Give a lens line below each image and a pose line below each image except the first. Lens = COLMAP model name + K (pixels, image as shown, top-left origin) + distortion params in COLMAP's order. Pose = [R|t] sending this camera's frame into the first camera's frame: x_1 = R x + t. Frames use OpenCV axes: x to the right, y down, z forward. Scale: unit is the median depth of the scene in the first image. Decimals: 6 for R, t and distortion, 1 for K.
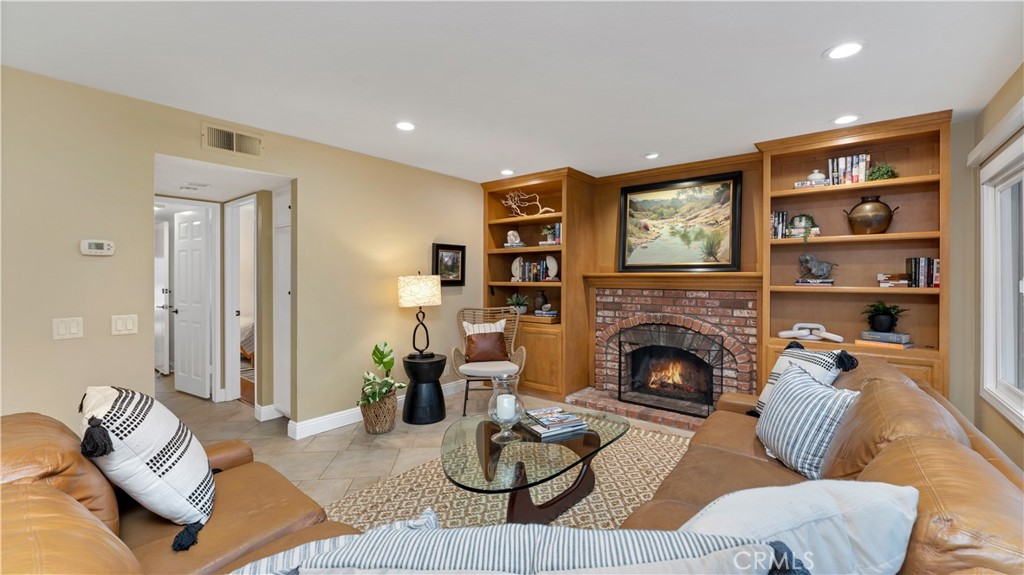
lens RADIAL K [[422.2, 0, 509.0], [0, 422.2, 281.6], [0, 0, 1]] dist [-0.000010, 0.000482]
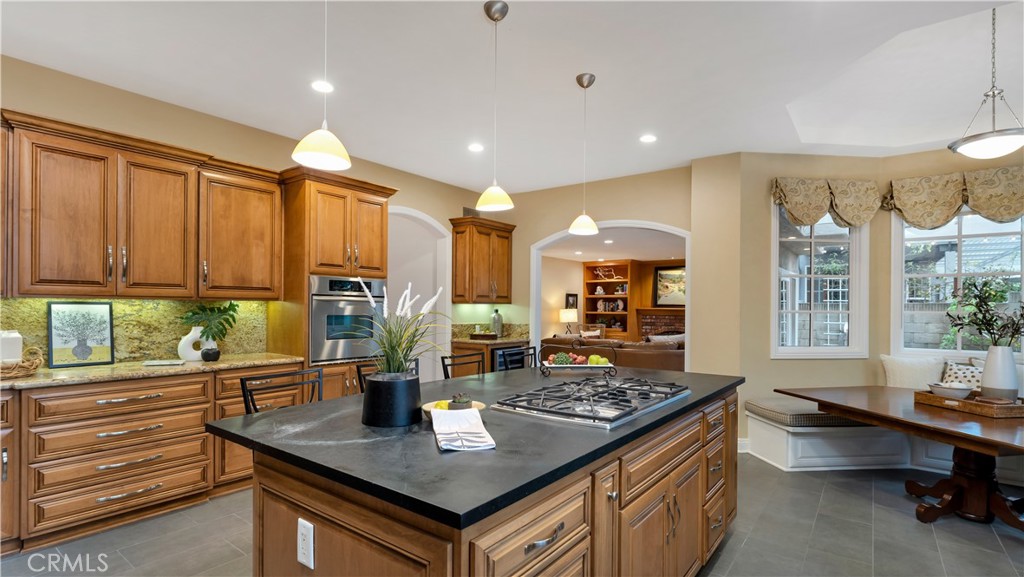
lens RADIAL K [[479.0, 0, 485.5], [0, 479.0, 313.5], [0, 0, 1]] dist [-0.003518, -0.001207]
pose [[0.999990, 0.003896, 0.002327, -0.569391], [-0.003892, 0.999991, -0.001759, 0.014646], [-0.002334, 0.001750, 0.999996, -1.350946]]
